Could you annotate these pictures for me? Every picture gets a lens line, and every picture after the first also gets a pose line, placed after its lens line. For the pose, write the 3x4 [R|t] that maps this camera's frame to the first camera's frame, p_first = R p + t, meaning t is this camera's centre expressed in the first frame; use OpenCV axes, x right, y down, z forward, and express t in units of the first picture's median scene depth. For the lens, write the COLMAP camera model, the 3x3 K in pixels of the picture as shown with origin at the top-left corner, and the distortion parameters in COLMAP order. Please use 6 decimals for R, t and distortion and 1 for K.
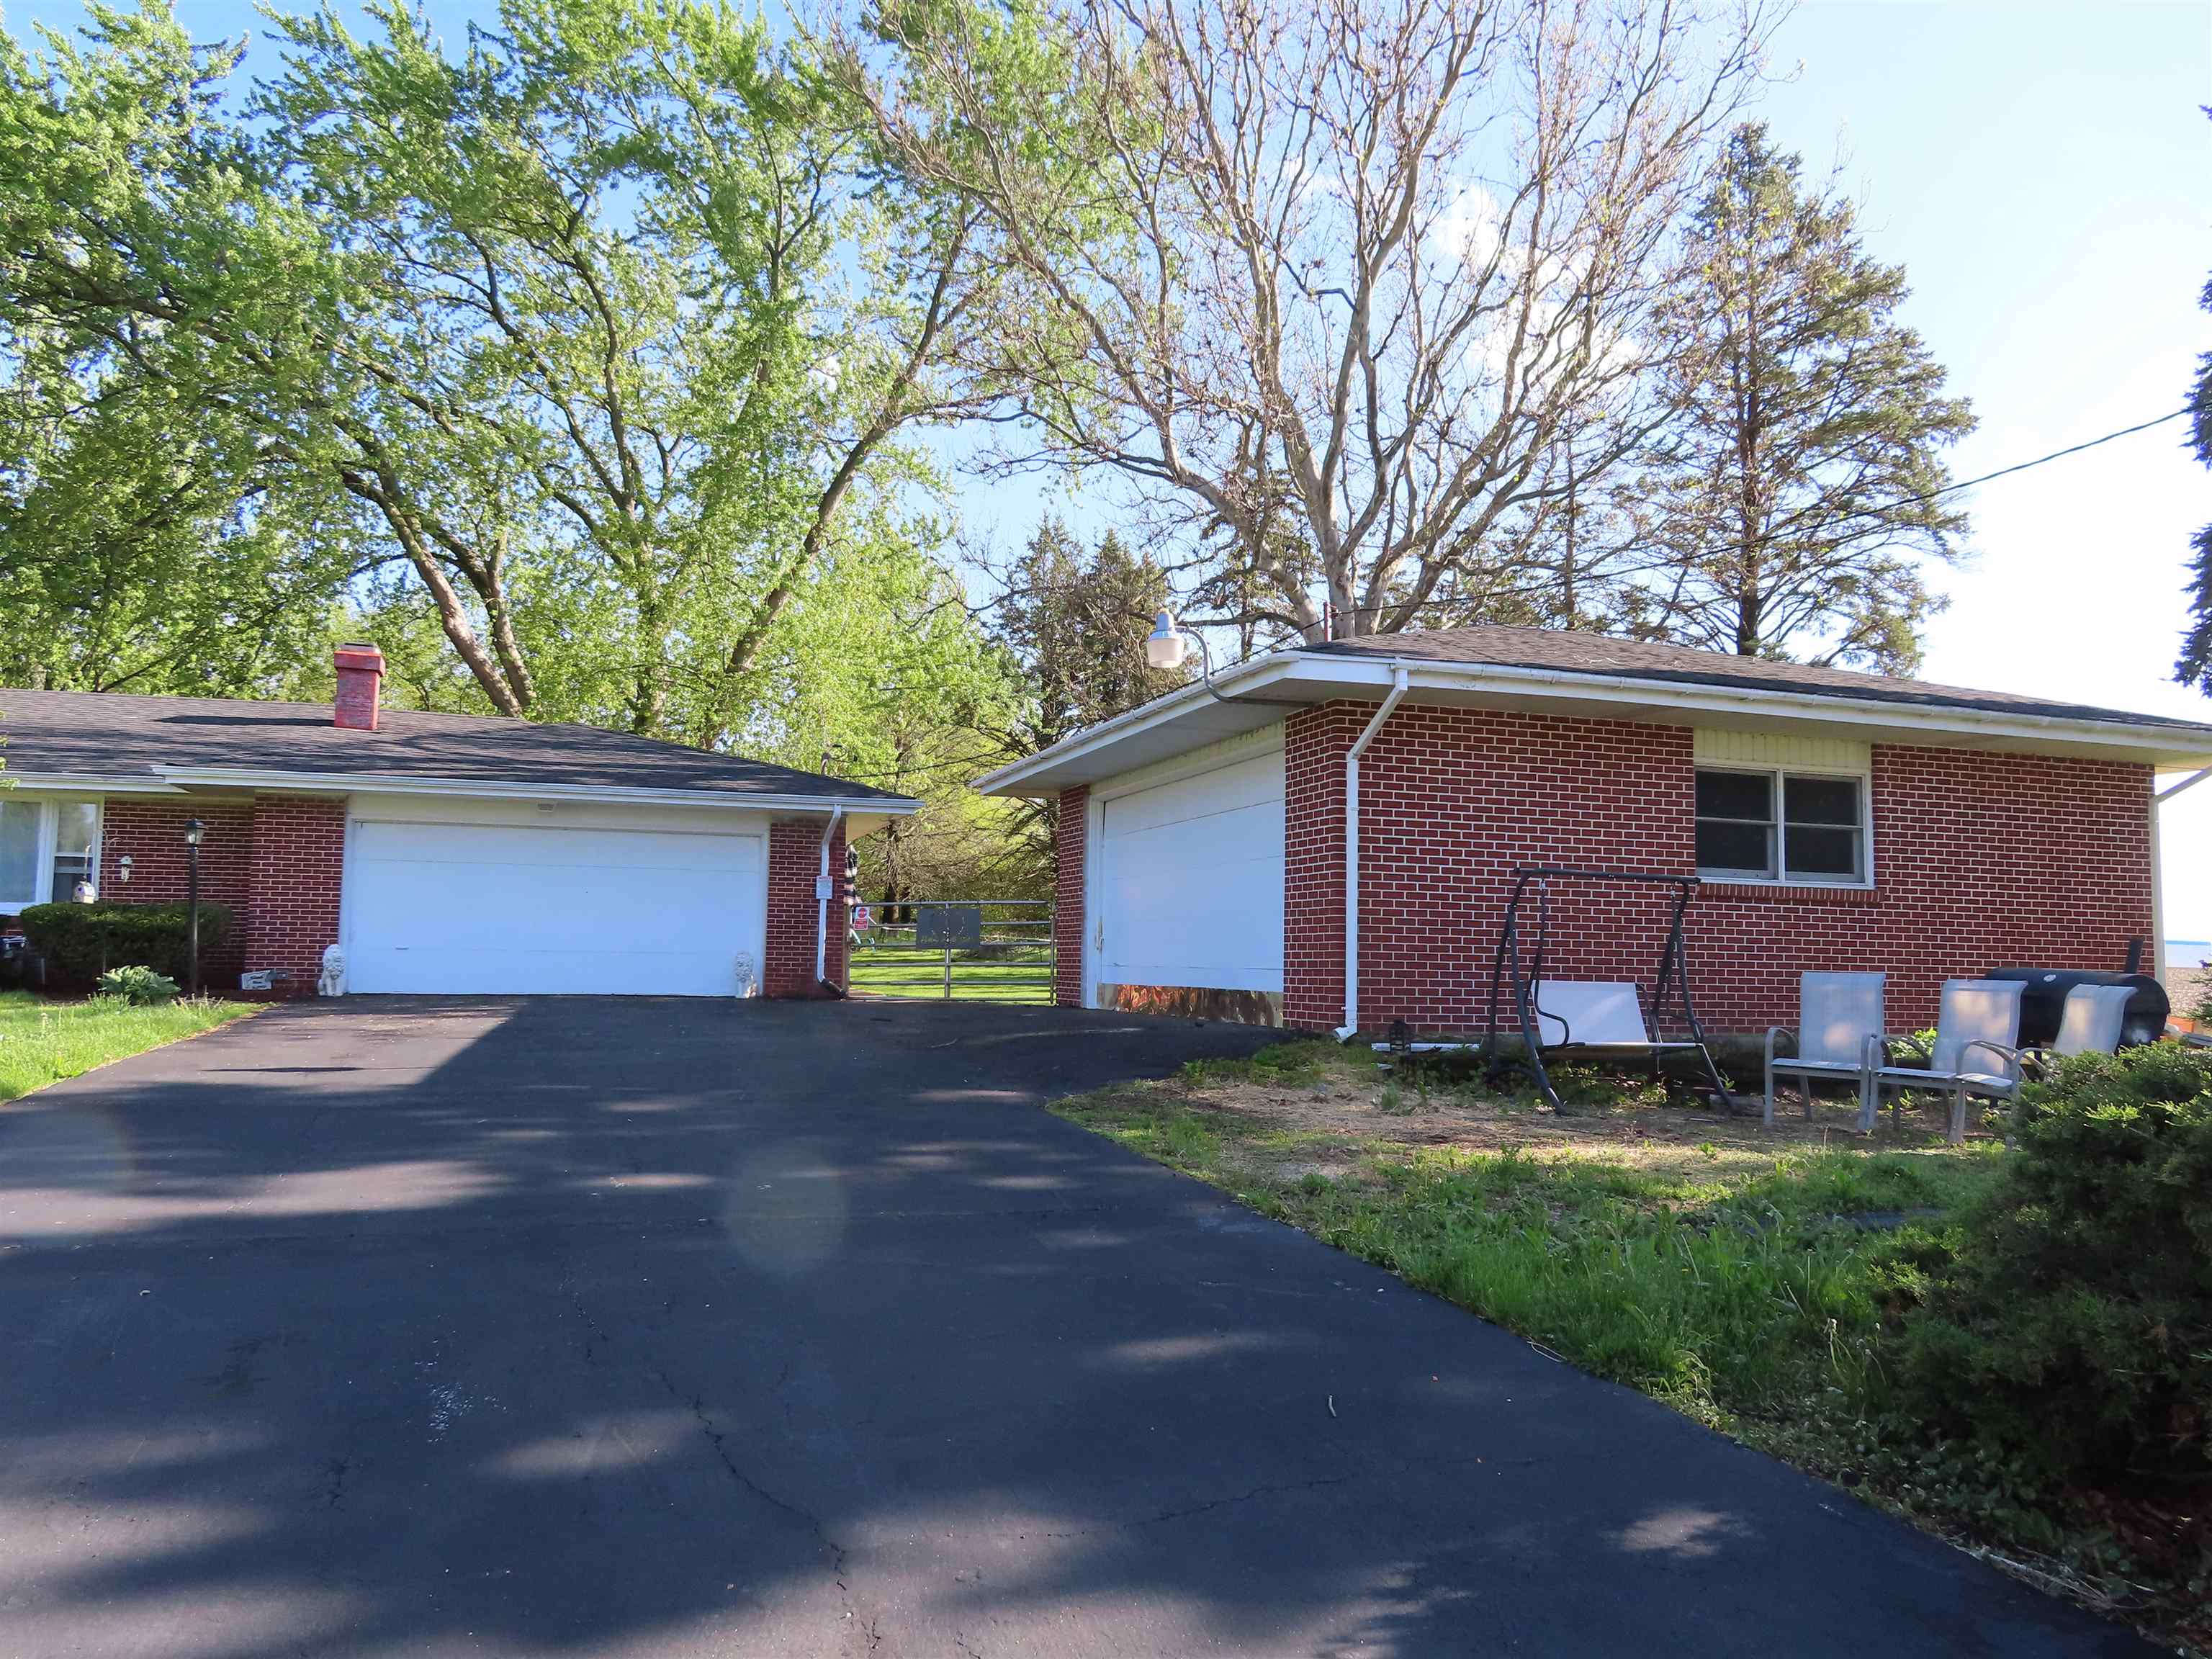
lens RADIAL K [[1573.7, 0, 1106.0], [0, 1573.7, 829.5], [0, 0, 1]] dist [-0.011088, -0.002136]
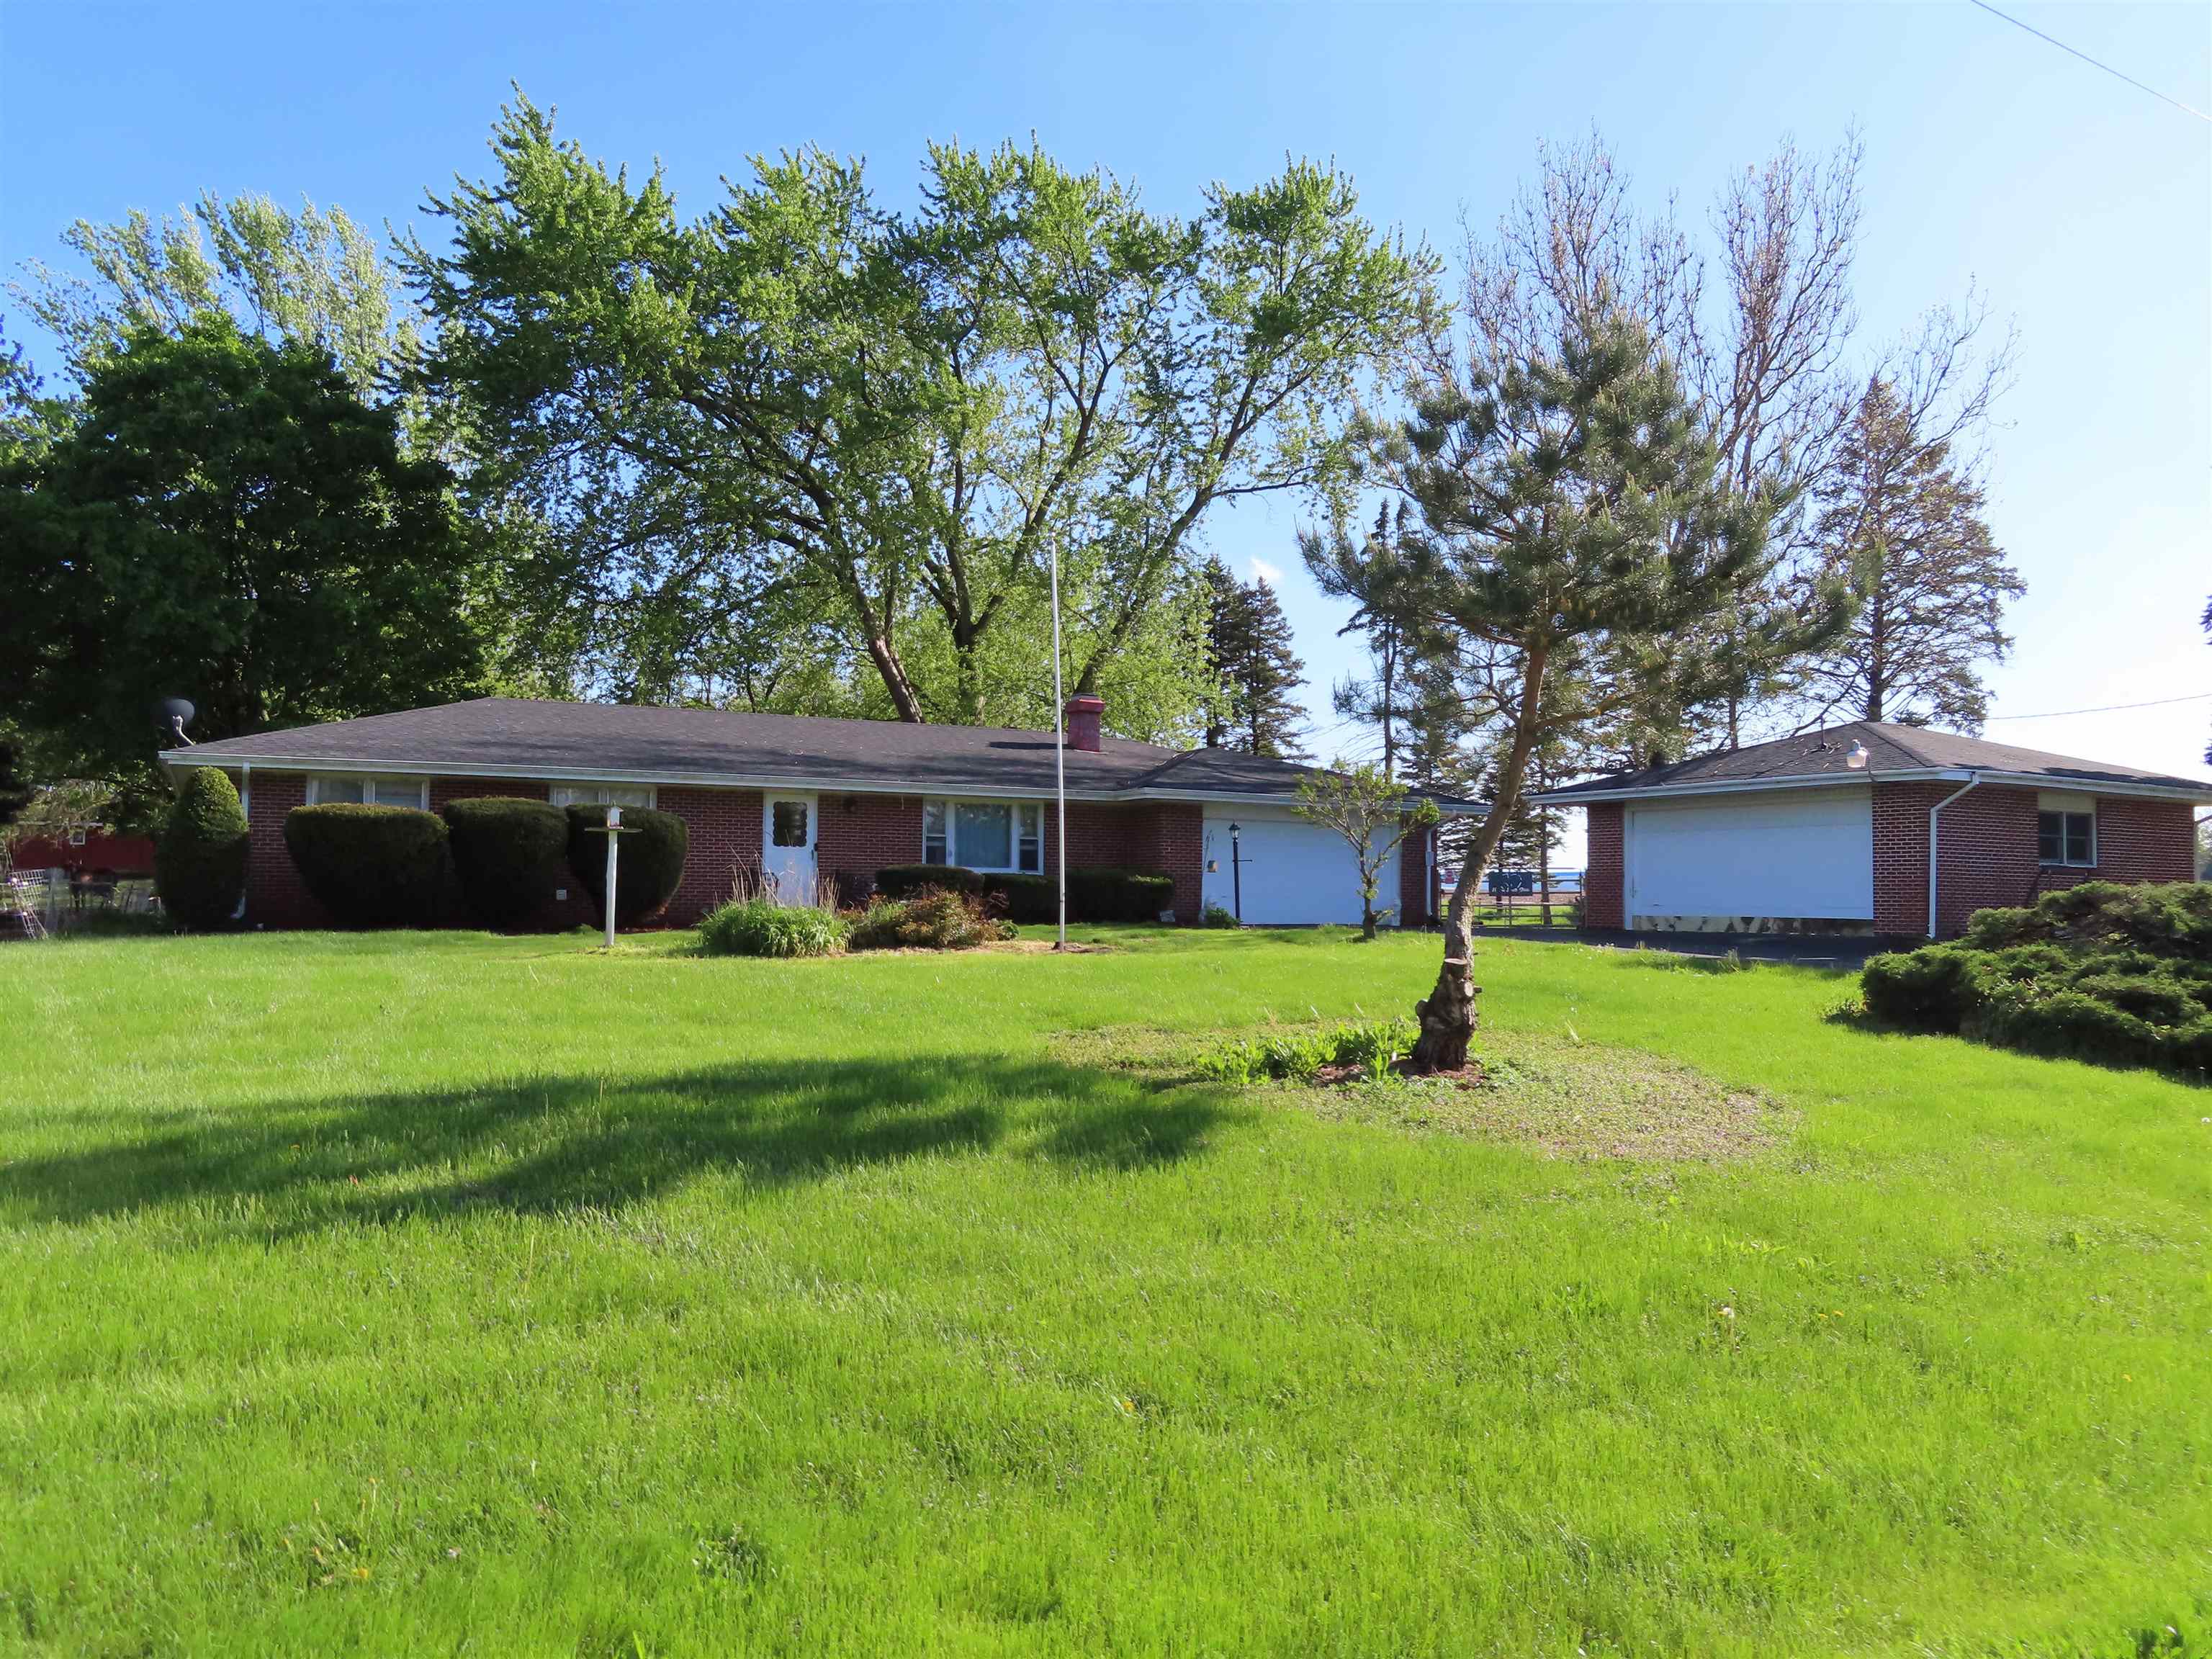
lens RADIAL K [[1573.7, 0, 1106.0], [0, 1573.7, 829.5], [0, 0, 1]] dist [-0.011088, -0.002136]
pose [[0.975098, 0.001312, 0.221769, -1.180741], [-0.013668, 0.998437, 0.054193, -0.101071], [-0.221352, -0.055875, 0.973592, -0.690776]]
